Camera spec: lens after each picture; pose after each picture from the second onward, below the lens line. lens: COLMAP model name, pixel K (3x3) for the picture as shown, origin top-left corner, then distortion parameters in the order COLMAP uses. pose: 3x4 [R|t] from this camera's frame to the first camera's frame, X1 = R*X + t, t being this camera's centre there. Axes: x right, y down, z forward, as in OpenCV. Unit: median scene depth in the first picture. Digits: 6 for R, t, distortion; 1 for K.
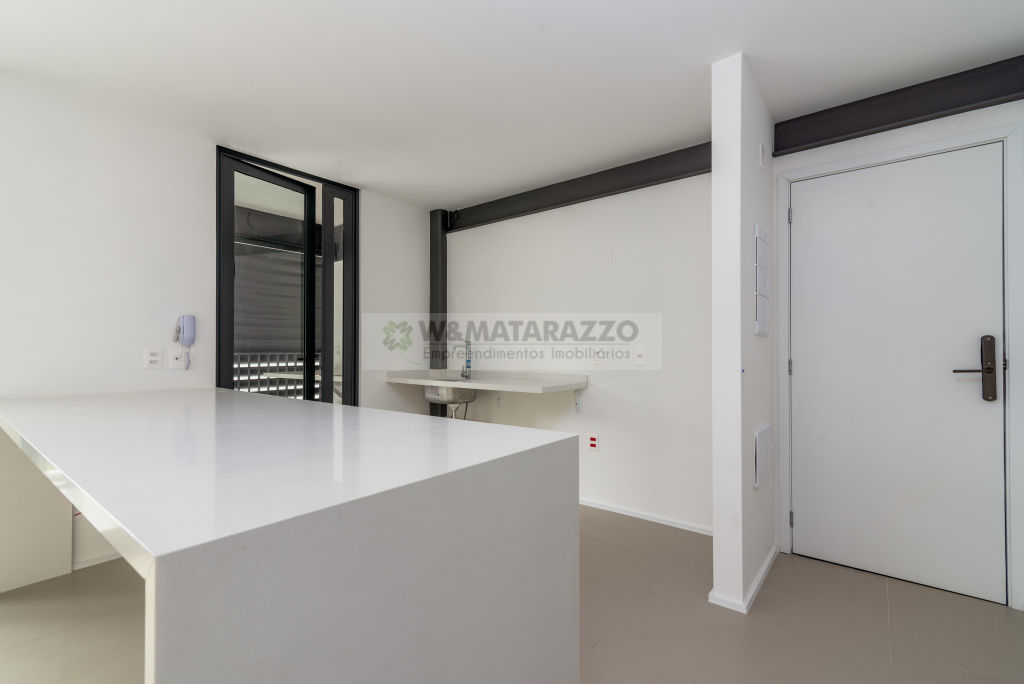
lens RADIAL K [[465.7, 0, 512.1], [0, 465.7, 337.4], [0, 0, 1]] dist [0.024885, -0.006405]
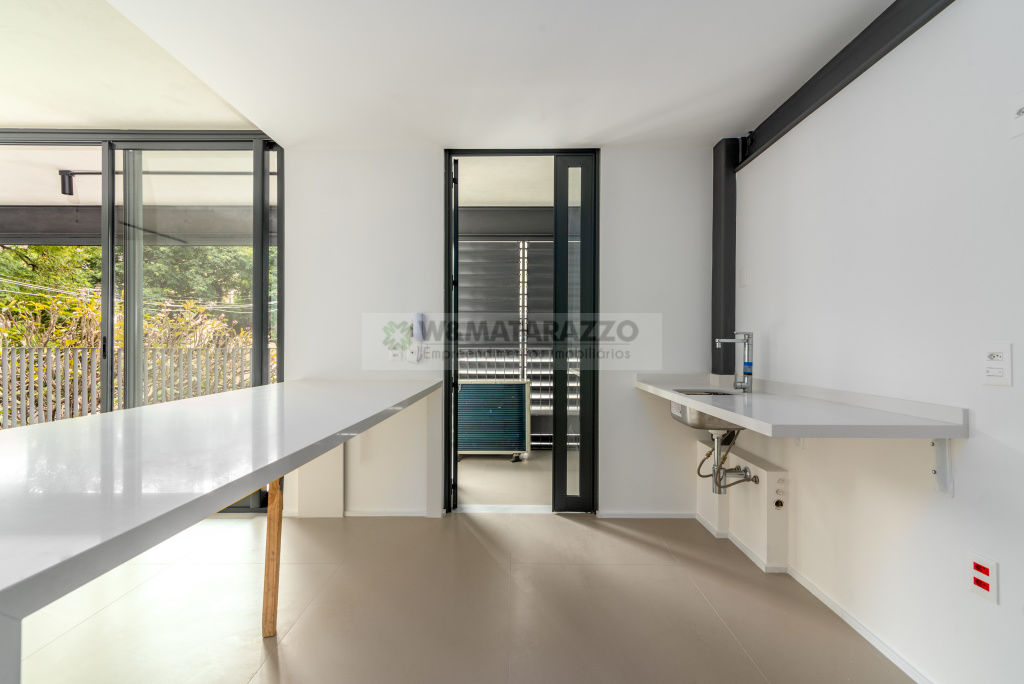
lens RADIAL K [[465.7, 0, 512.1], [0, 465.7, 337.4], [0, 0, 1]] dist [0.024885, -0.006405]
pose [[0.606887, -0.007967, -0.794749, 0.251752], [0.016296, 0.999864, 0.002421, 0.009420], [0.794621, -0.014420, 0.606934, 0.421402]]
